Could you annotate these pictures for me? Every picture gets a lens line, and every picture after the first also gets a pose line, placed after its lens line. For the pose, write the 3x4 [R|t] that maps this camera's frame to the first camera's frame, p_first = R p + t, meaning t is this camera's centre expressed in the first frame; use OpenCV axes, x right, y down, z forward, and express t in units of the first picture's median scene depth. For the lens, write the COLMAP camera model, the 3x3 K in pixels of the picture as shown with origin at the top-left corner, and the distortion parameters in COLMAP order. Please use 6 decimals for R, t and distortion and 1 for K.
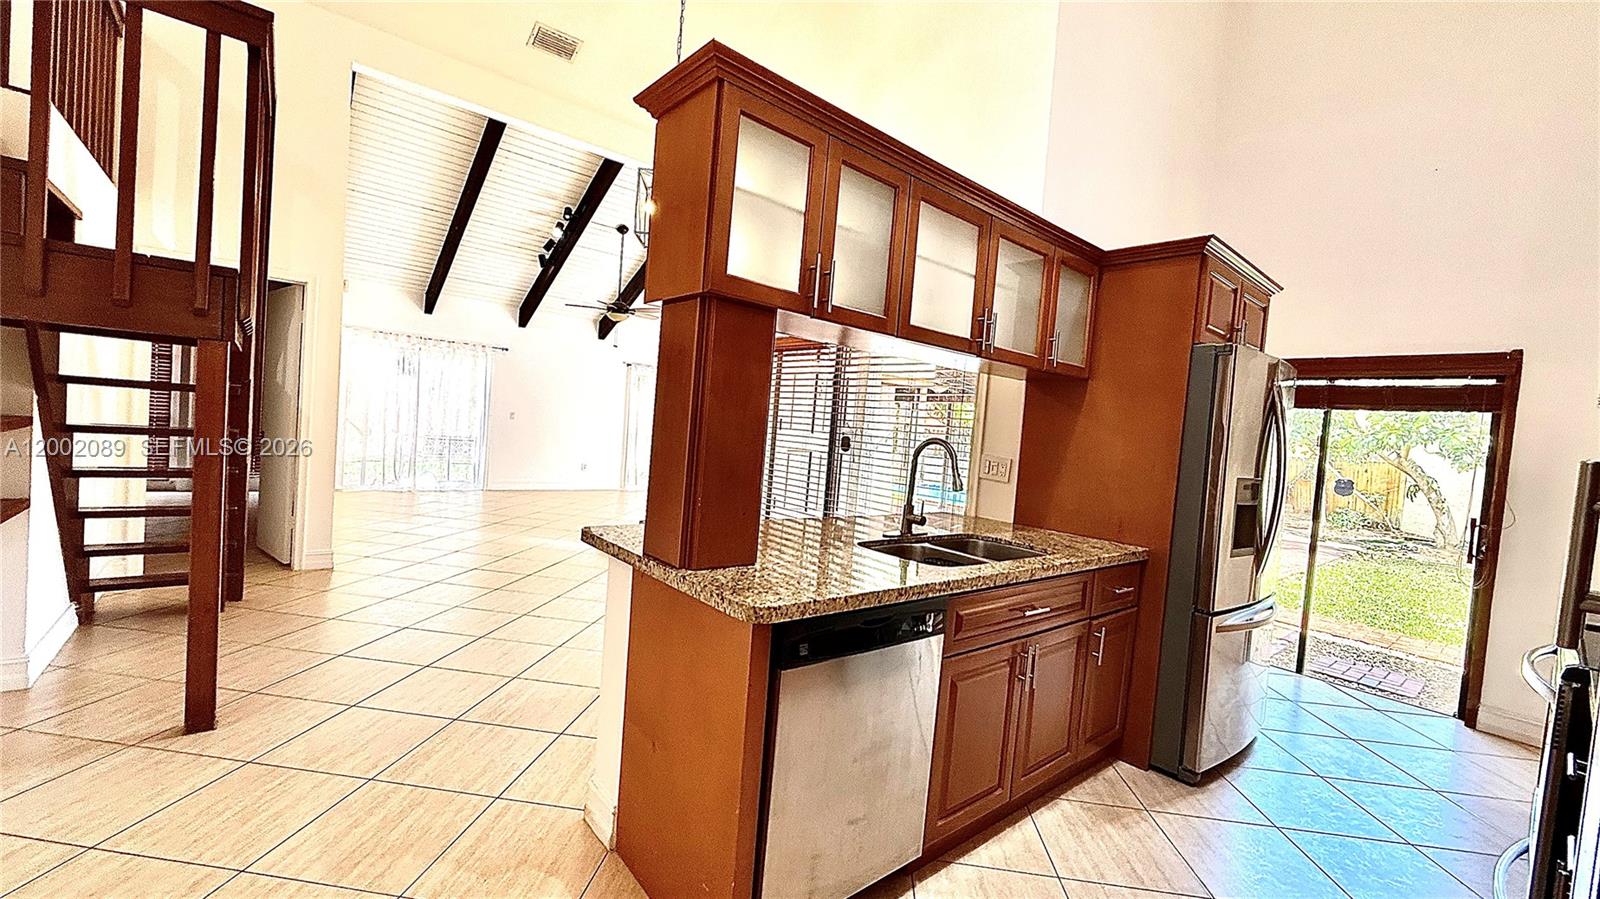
lens RADIAL K [[640.5, 0, 797.5], [0, 640.5, 451.3], [0, 0, 1]] dist [-0.000399, 0.001111]
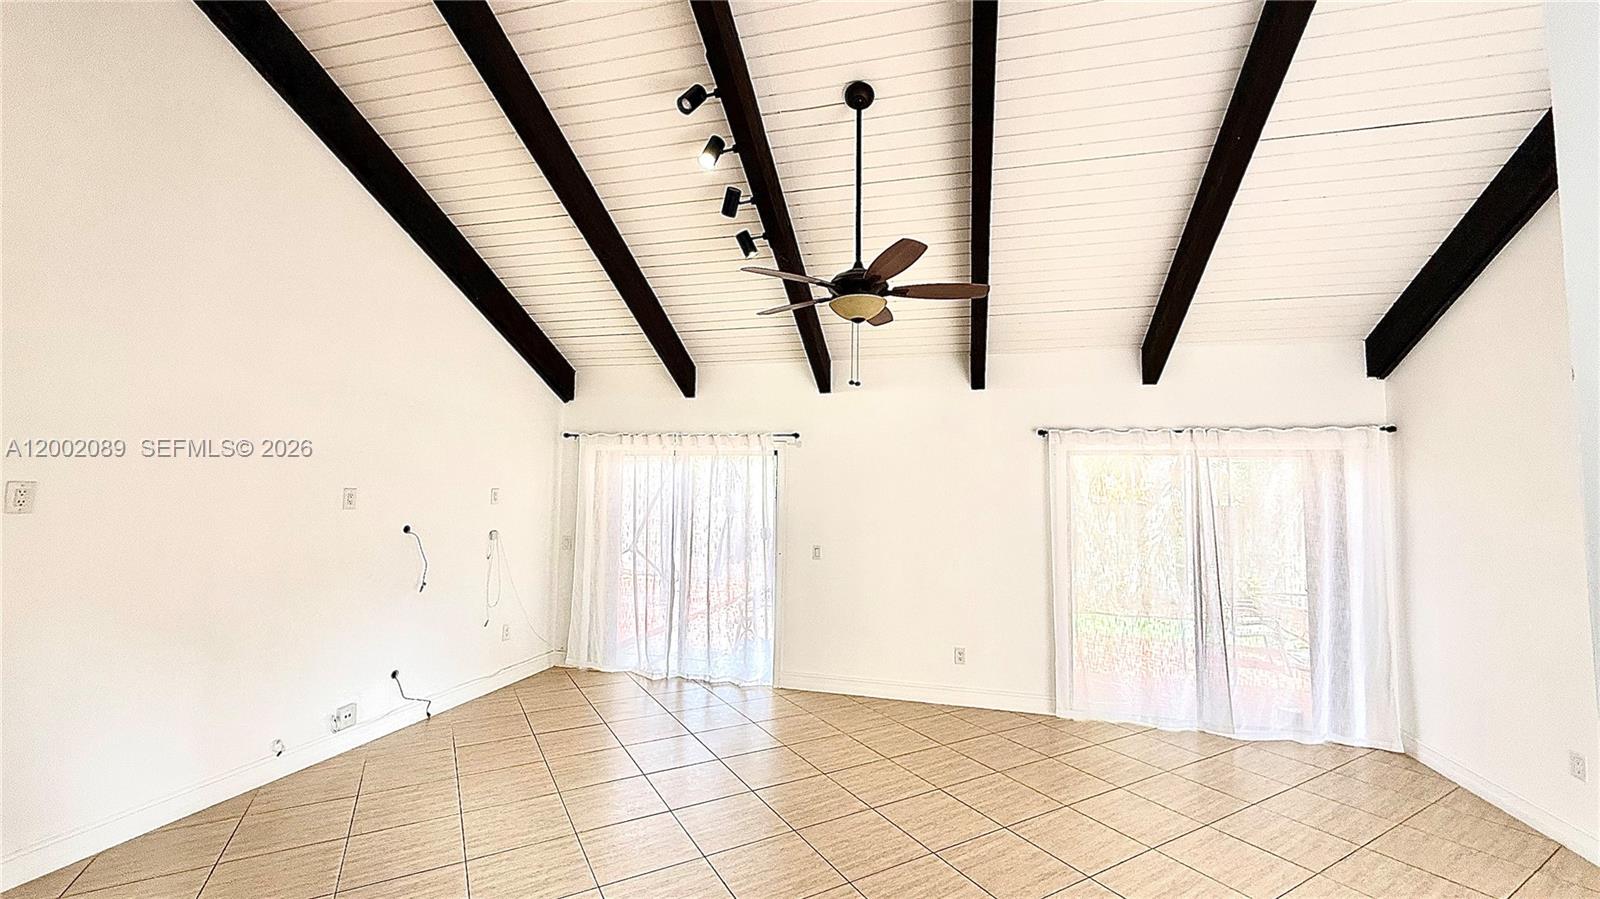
lens RADIAL K [[640.5, 0, 799.6], [0, 640.5, 449.9], [0, 0, 1]] dist [-0.000399, 0.001111]
pose [[0.586392, -0.128311, -0.799800, -0.001292], [-0.002672, 0.987063, -0.160312, -0.034498], [0.810023, 0.096143, 0.578463, 0.421276]]
